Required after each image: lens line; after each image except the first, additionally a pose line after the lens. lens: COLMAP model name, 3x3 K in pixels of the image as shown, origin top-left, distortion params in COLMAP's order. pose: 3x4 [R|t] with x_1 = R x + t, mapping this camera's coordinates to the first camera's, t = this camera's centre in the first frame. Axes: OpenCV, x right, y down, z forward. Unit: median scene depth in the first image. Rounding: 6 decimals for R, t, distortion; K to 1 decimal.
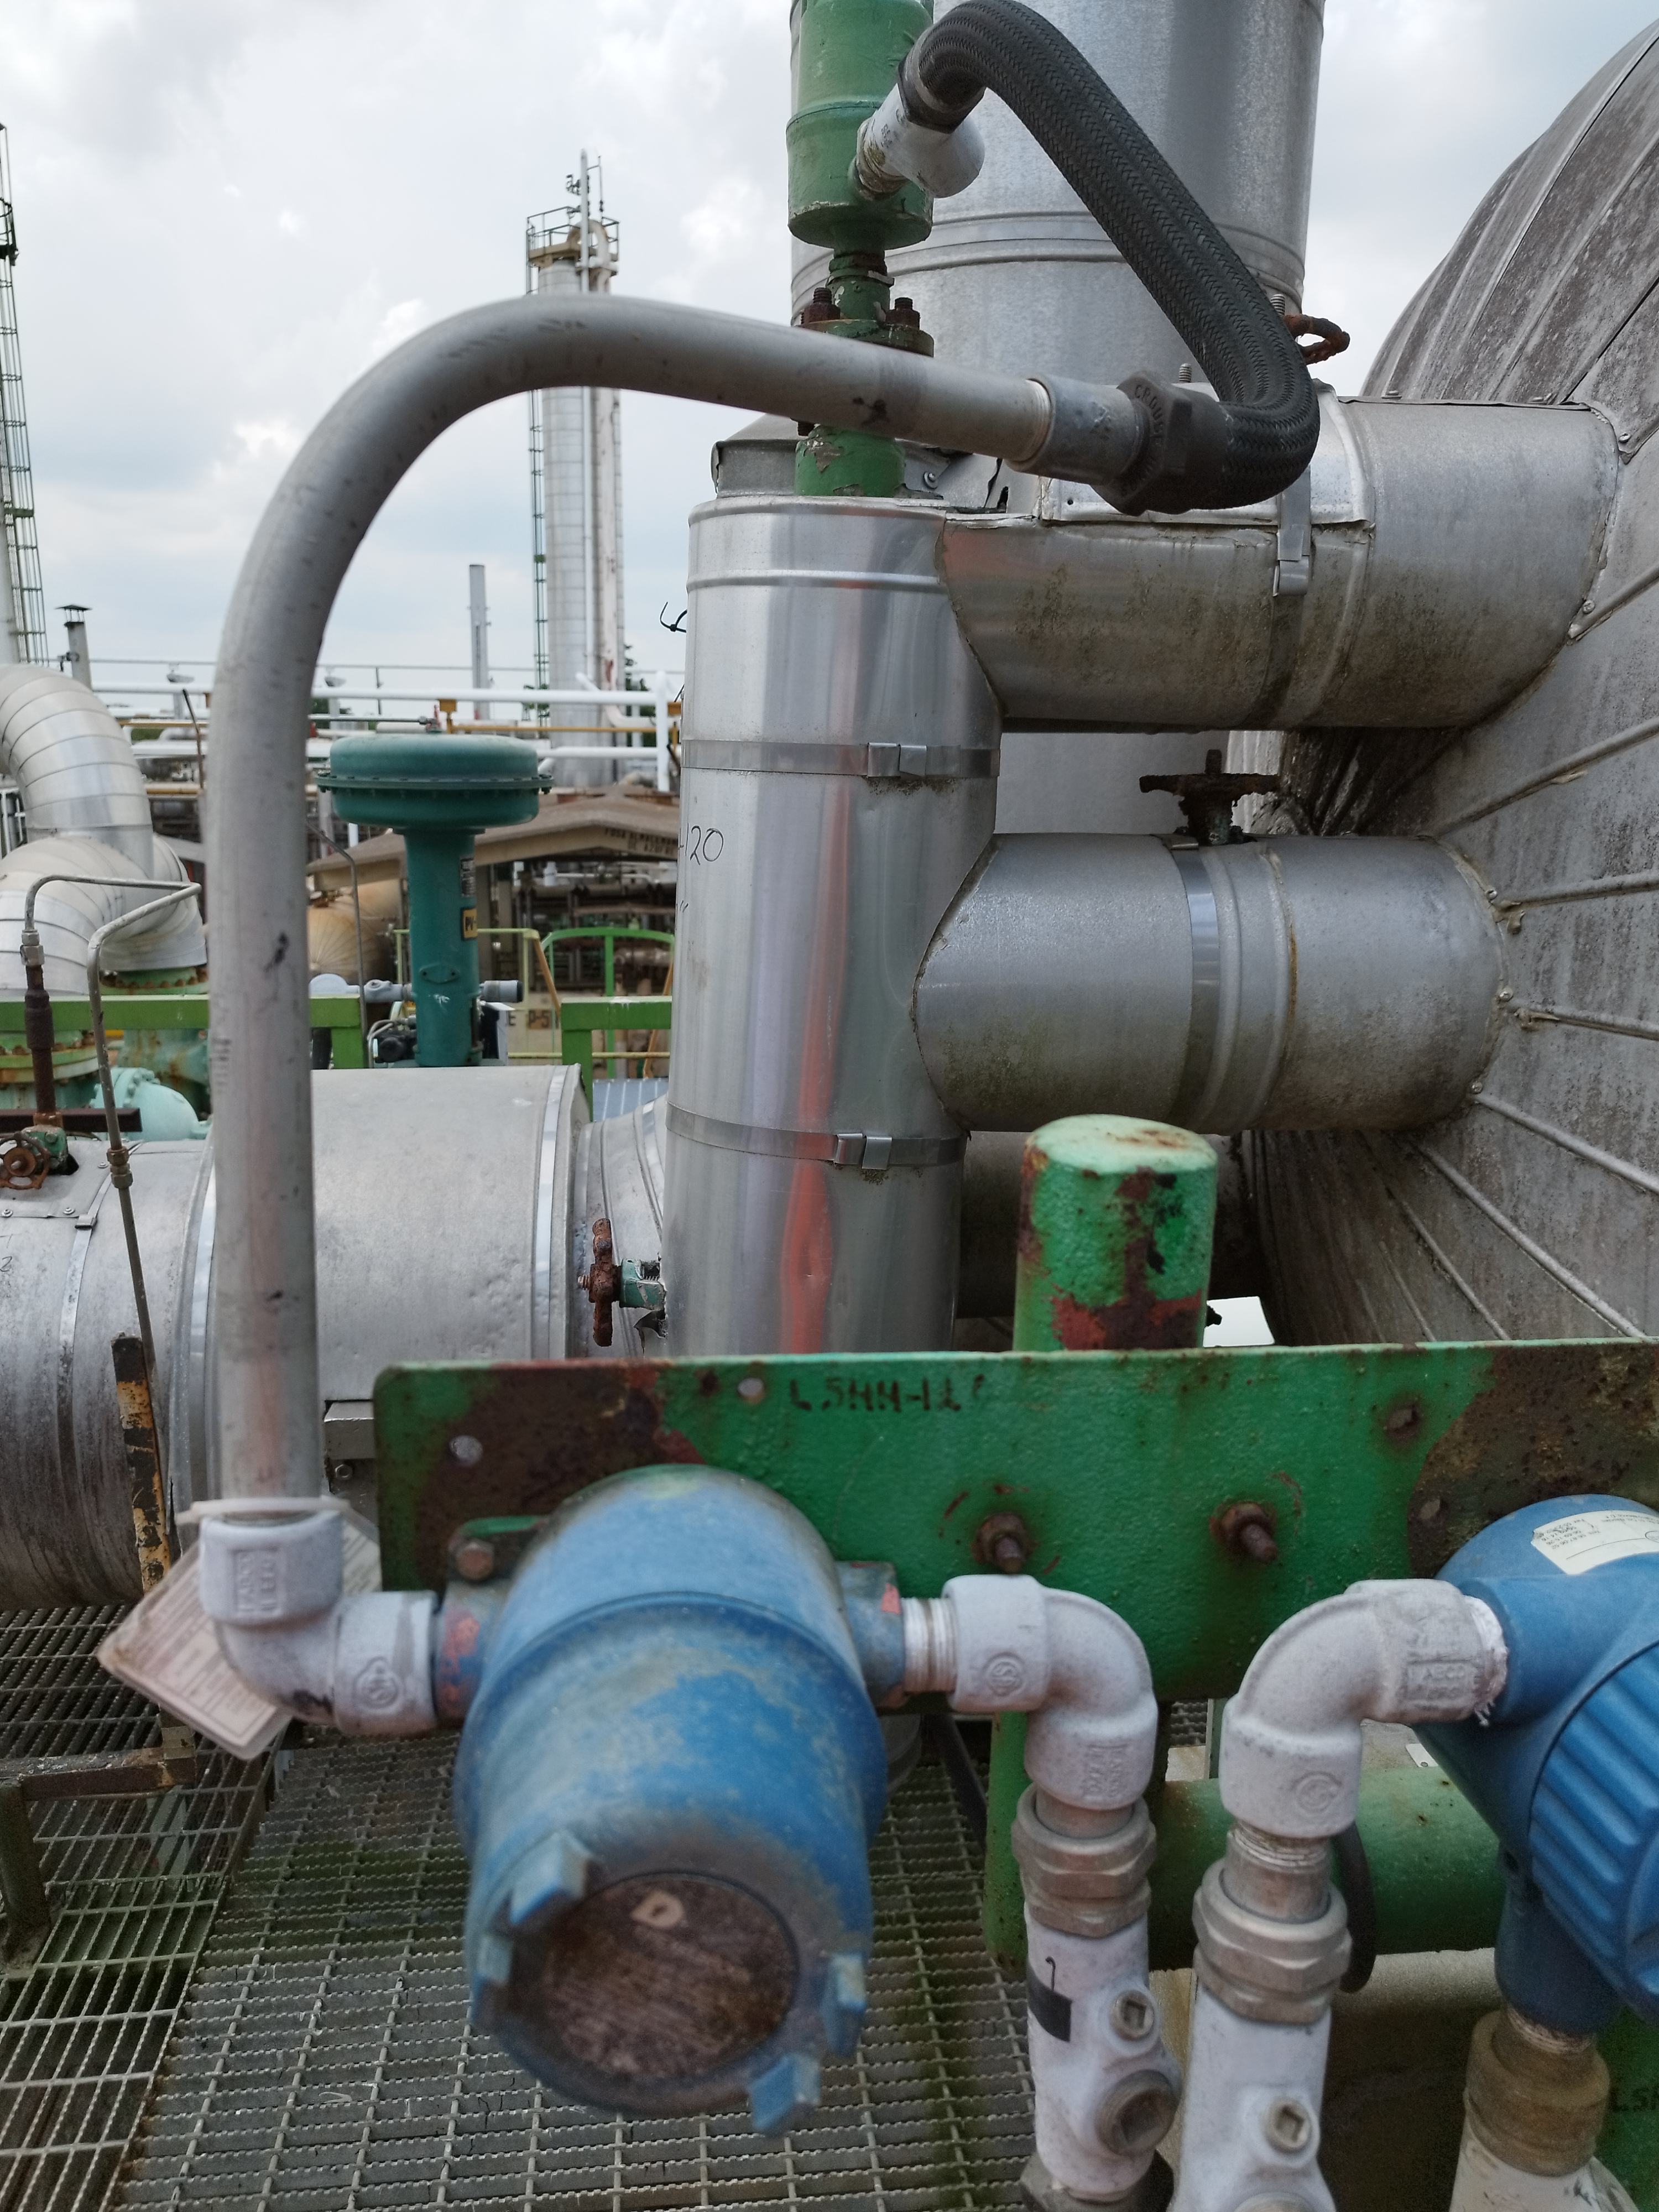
lens RADIAL K [[1621.5, 0, 802.4], [0, 1621.5, 1113.4], [0, 0, 1]] dist [0.026822, -0.026463]
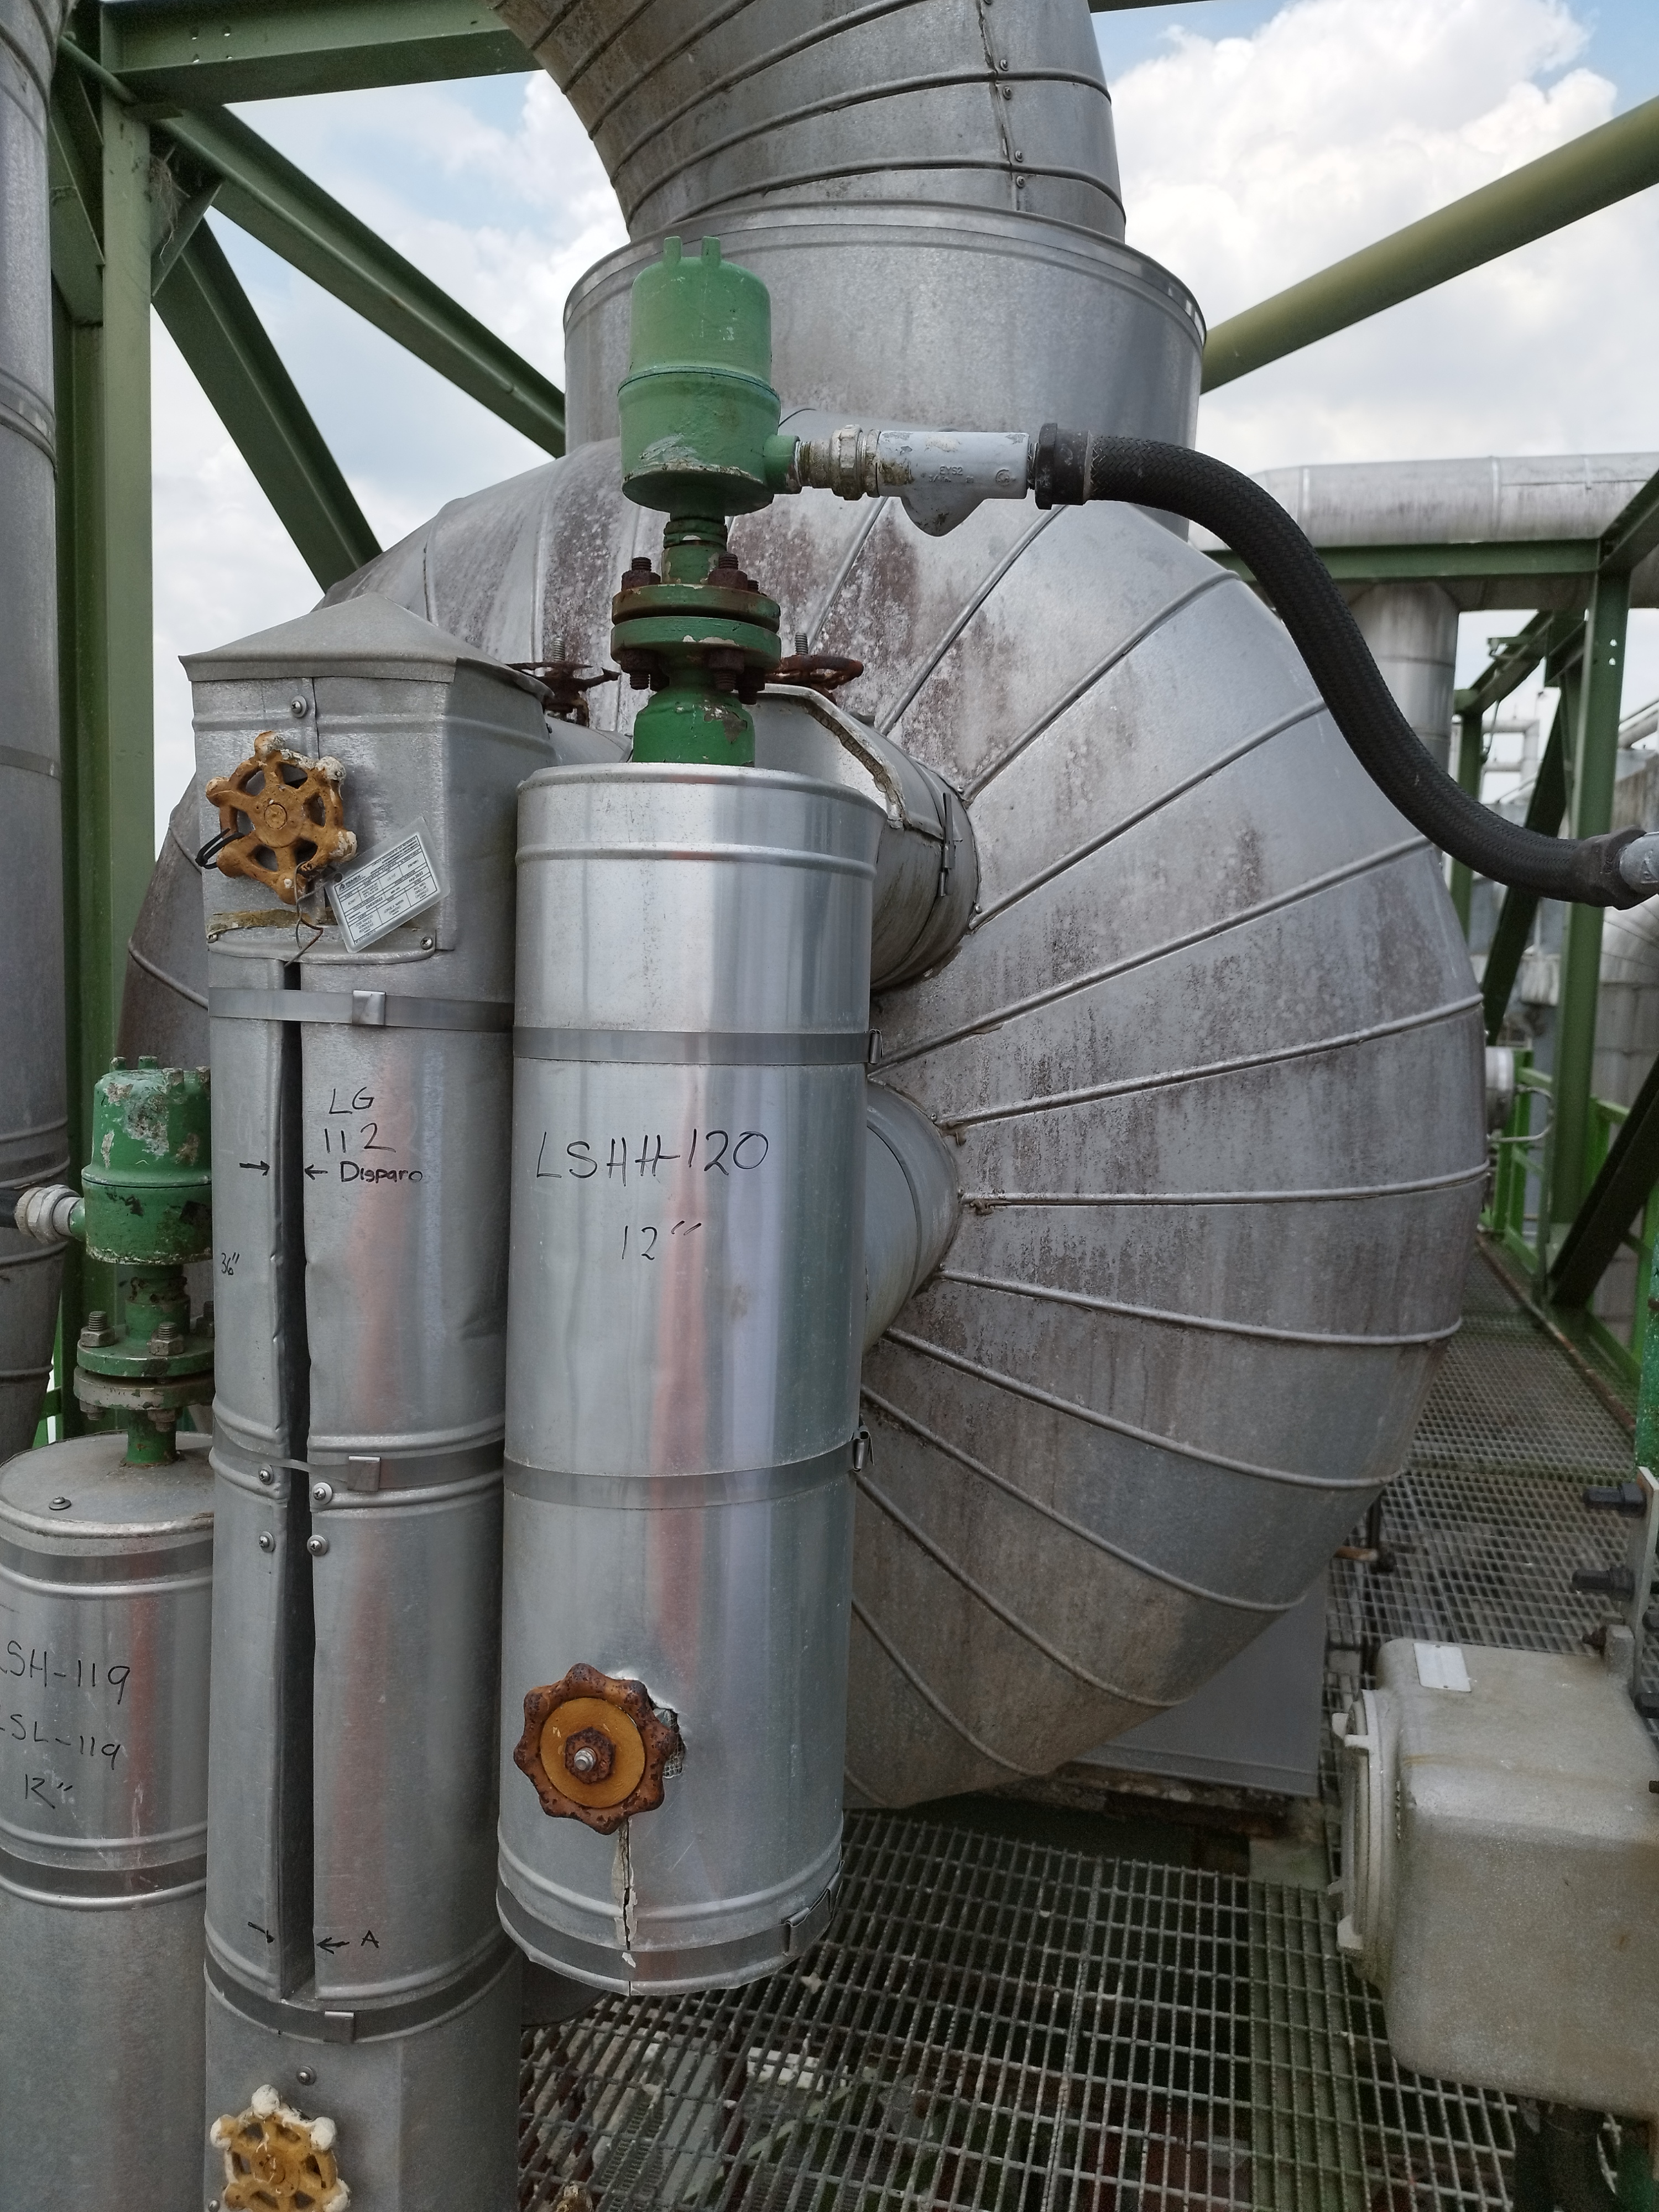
lens RADIAL K [[1621.5, 0, 802.4], [0, 1621.5, 1113.4], [0, 0, 1]] dist [0.026822, -0.026463]
pose [[0.350470, -0.098383, 0.931392, -0.843361], [0.192834, 0.980741, 0.031035, -0.204011], [-0.916507, 0.168727, 0.362692, 0.644169]]
